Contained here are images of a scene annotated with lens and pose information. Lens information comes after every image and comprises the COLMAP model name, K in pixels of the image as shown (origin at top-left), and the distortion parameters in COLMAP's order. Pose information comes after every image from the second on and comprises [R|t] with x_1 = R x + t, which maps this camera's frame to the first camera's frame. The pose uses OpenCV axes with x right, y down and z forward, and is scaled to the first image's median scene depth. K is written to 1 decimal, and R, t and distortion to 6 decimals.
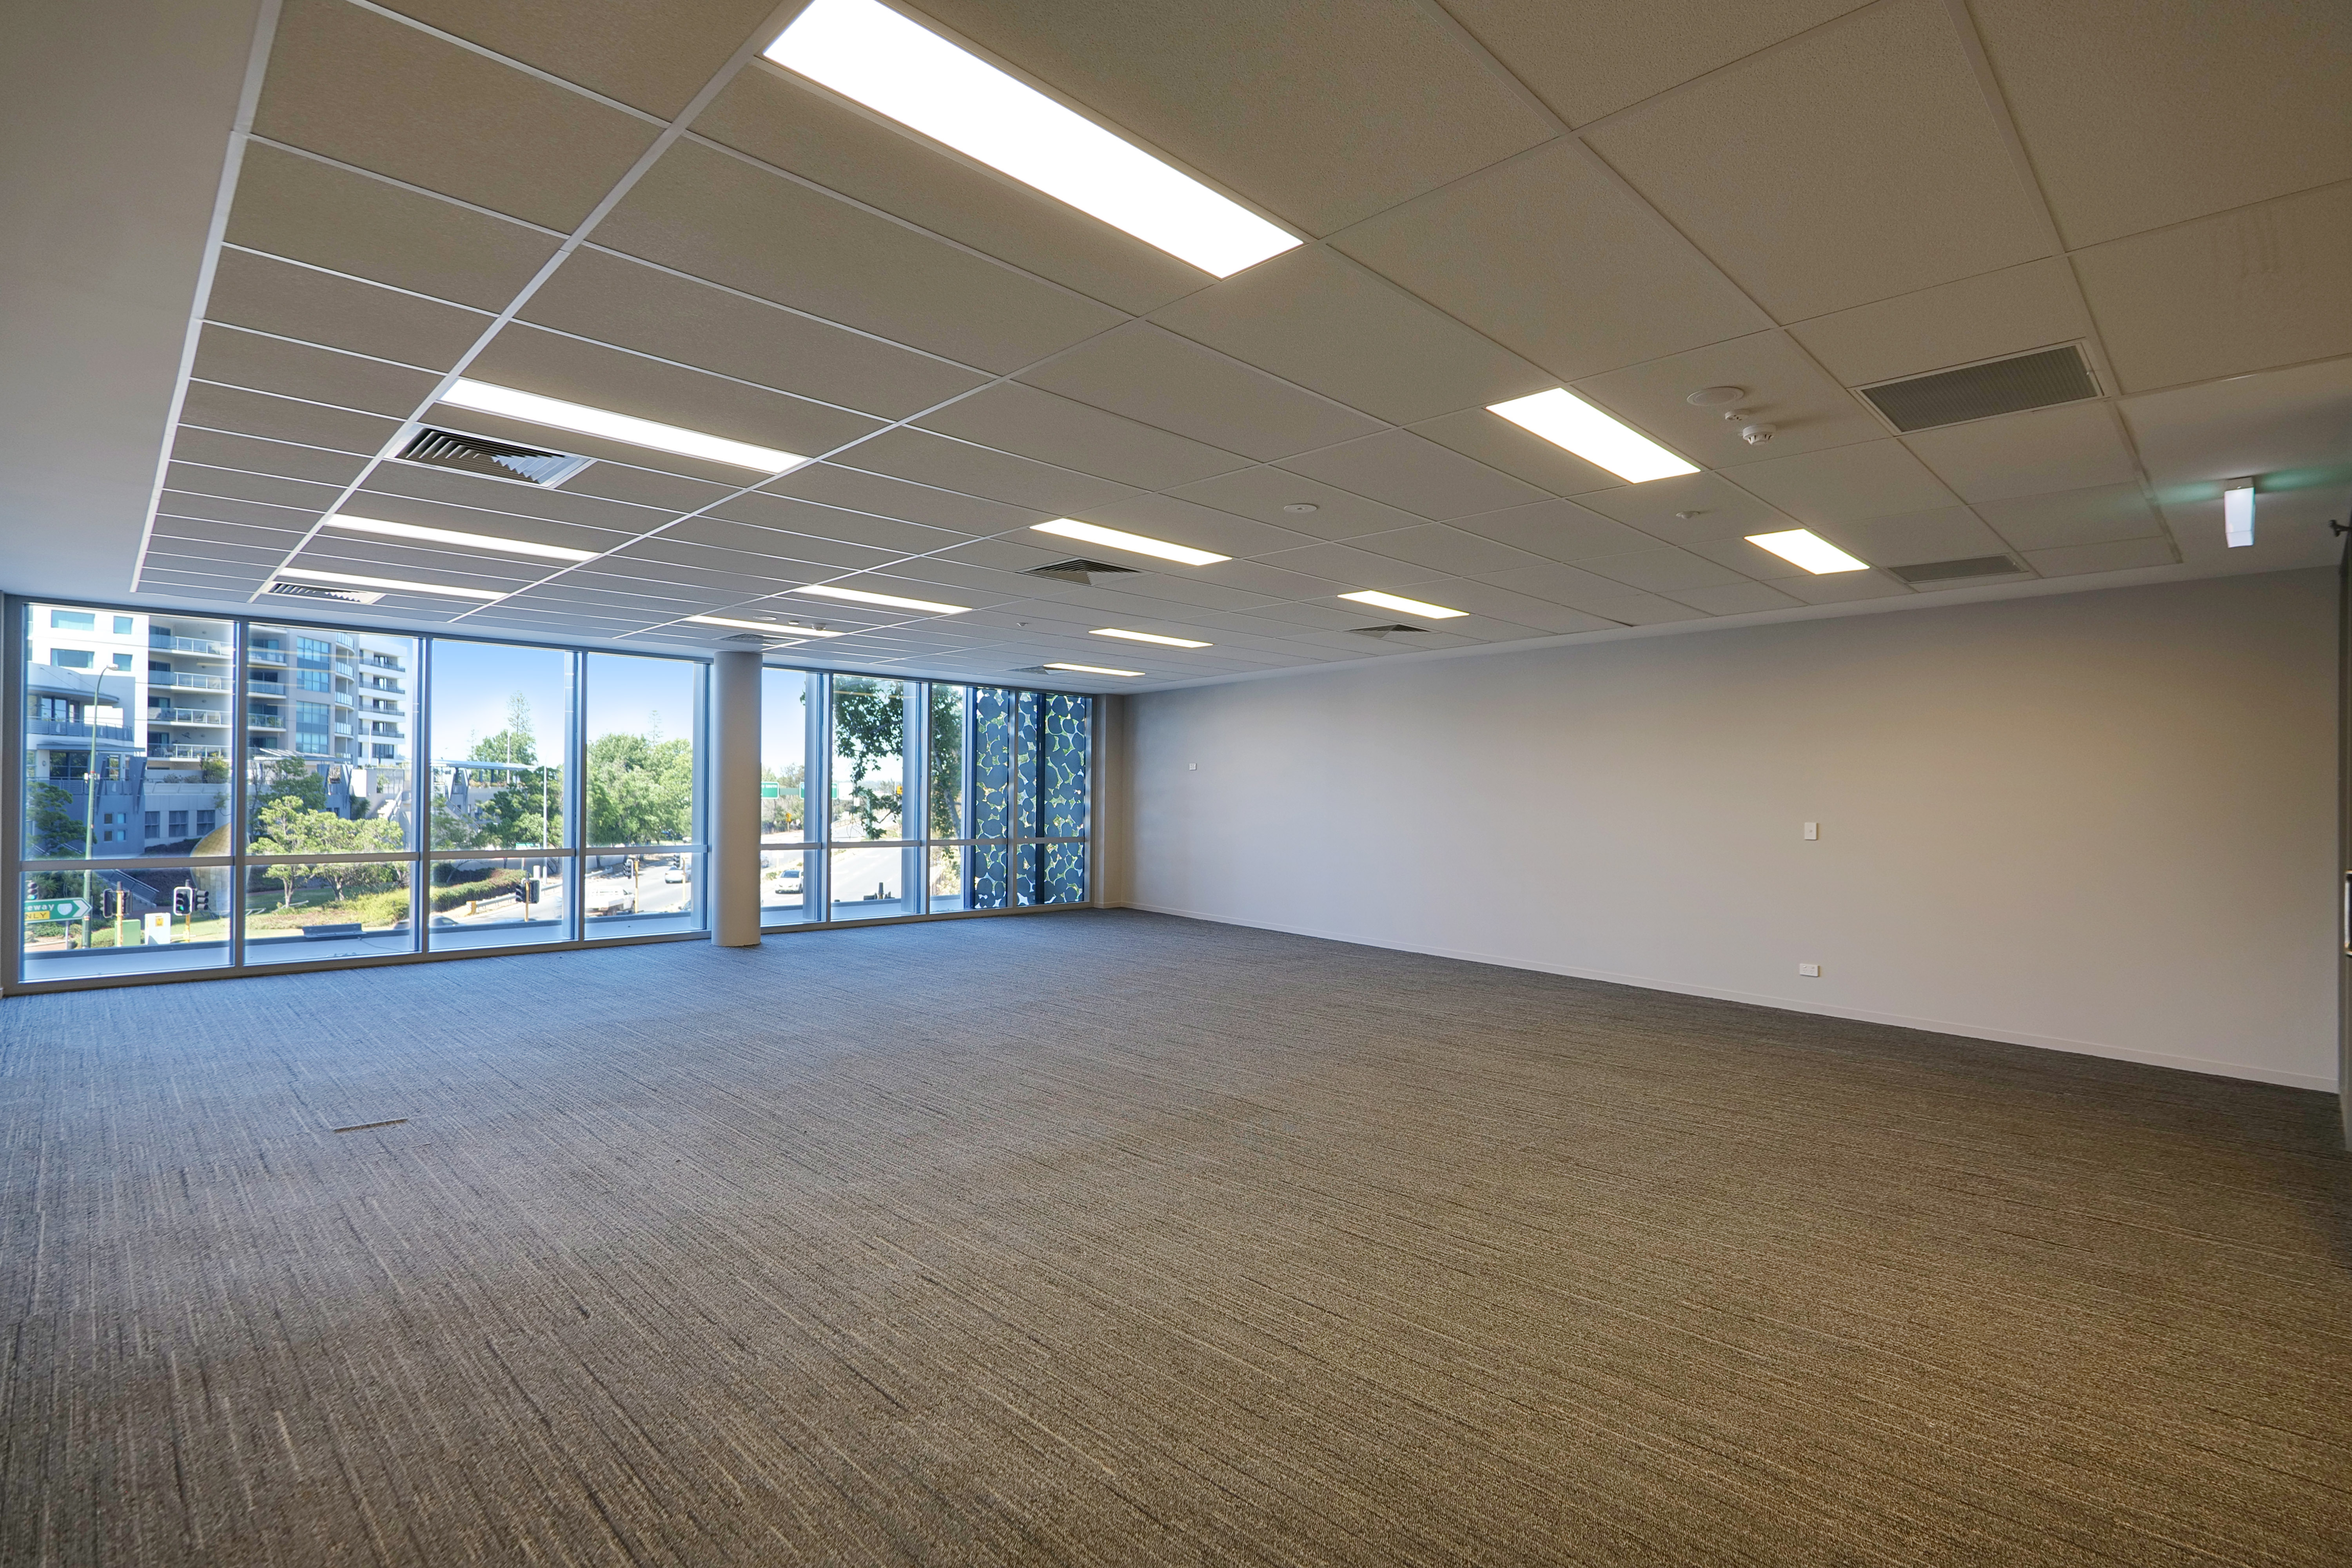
lens RADIAL K [[1125.2, 0, 1165.3], [0, 1125.2, 787.8], [0, 0, 1]] dist [-0.012928, 0.000692]
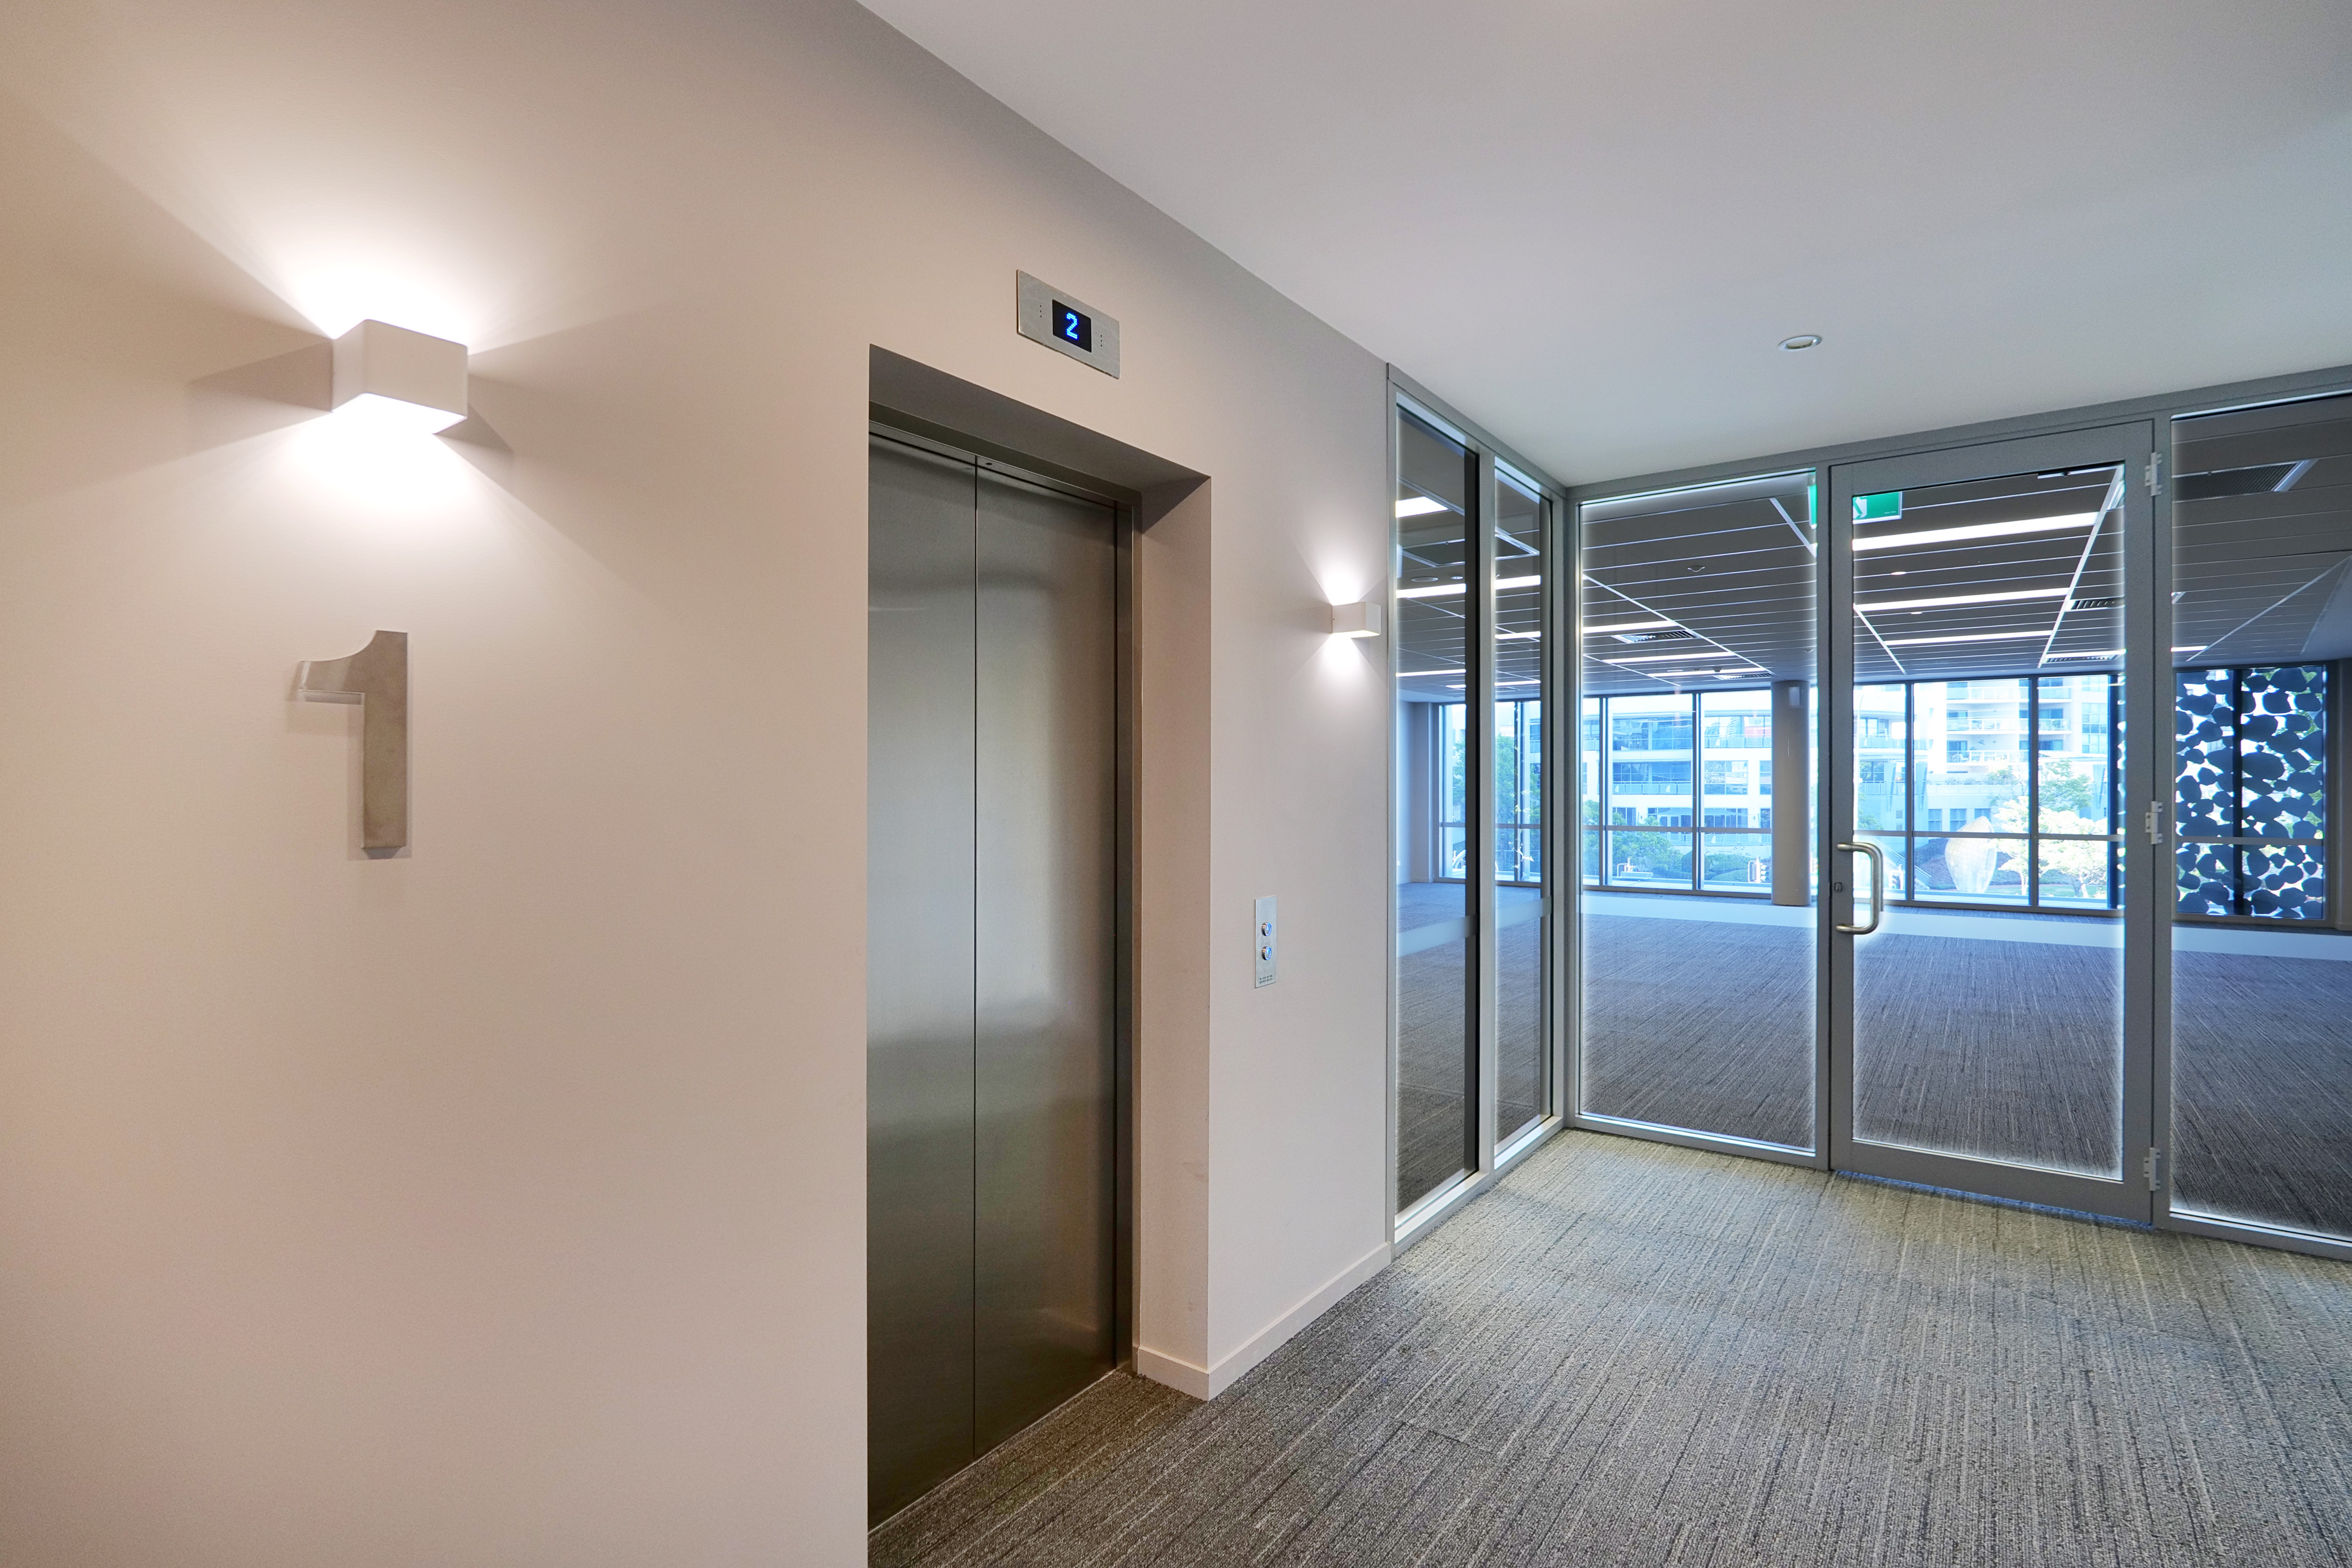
lens RADIAL K [[1125.2, 0, 1165.3], [0, 1125.2, 787.8], [0, 0, 1]] dist [-0.012928, 0.000692]
pose [[0.149471, -0.009822, -0.988717, 0.585014], [0.009097, 0.999922, -0.008558, 0.006213], [0.988724, -0.007715, 0.149549, 0.065861]]
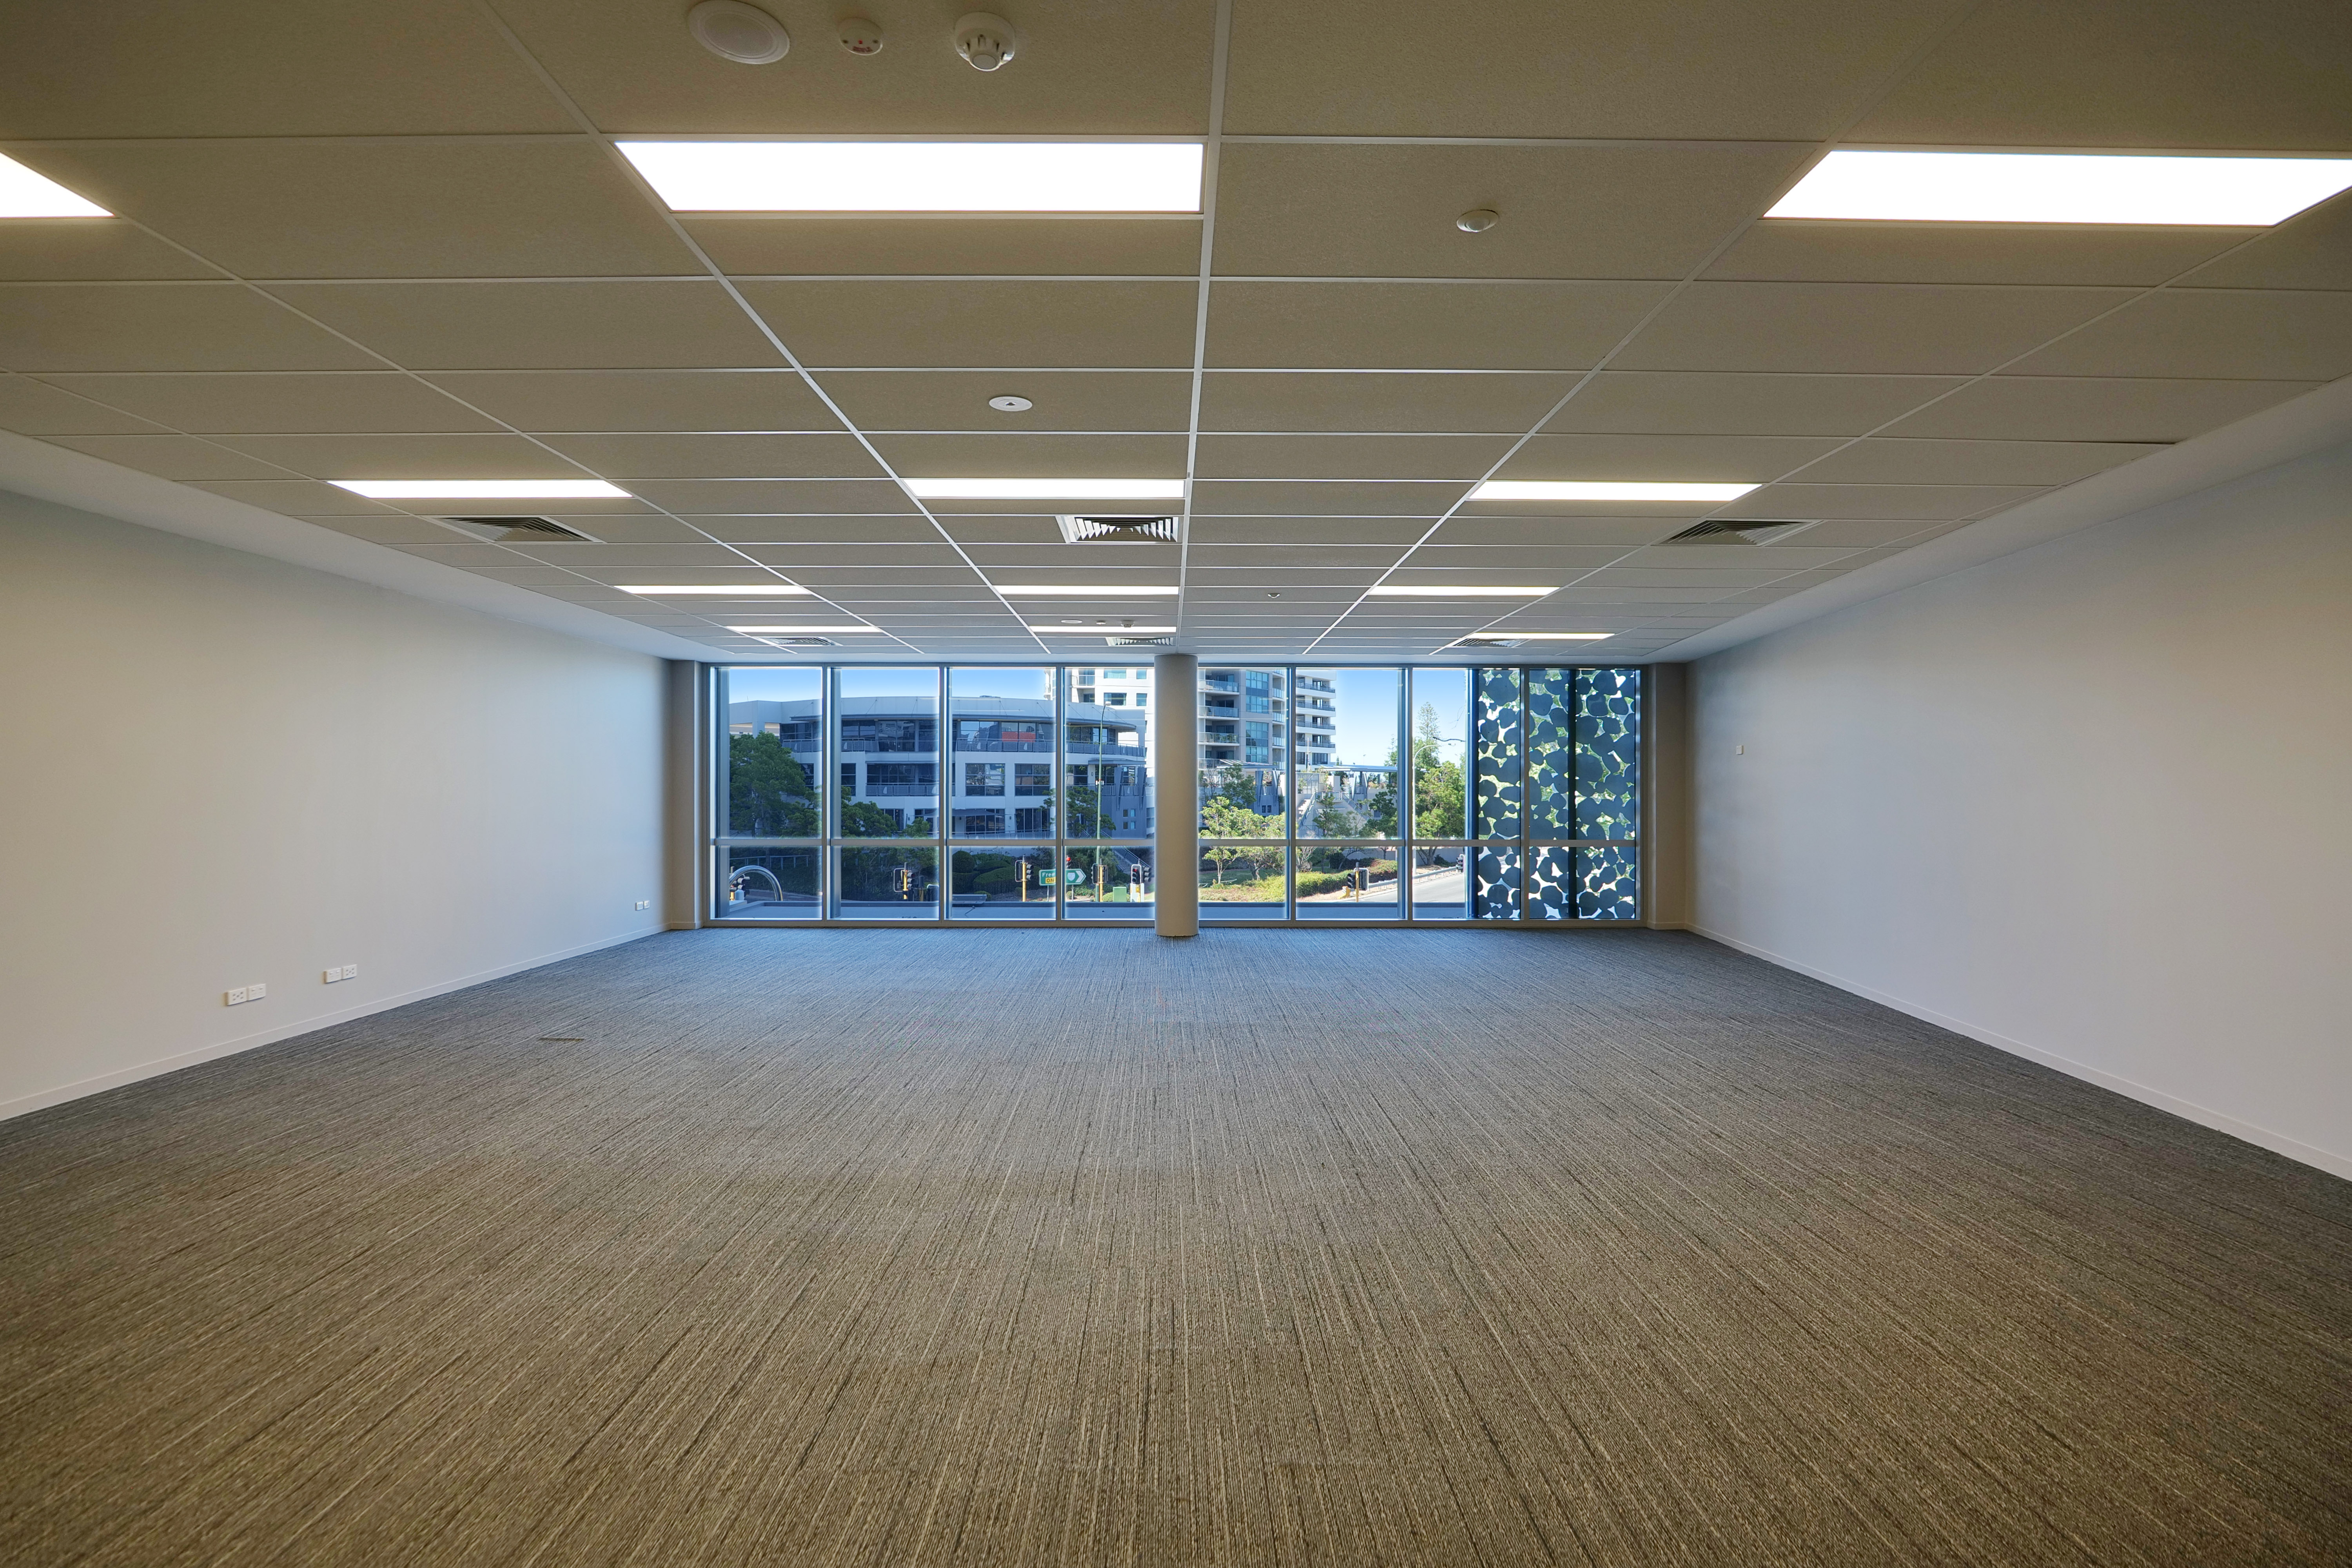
lens RADIAL K [[1115.4, 0, 1176.0], [0, 1115.4, 784.0], [0, 0, 1]] dist [-0.013852, 0.000528]
pose [[0.717117, -0.012165, -0.696846, 0.250825], [0.010563, 0.999923, -0.006587, 0.004531], [0.696872, -0.002637, 0.717190, 0.188317]]
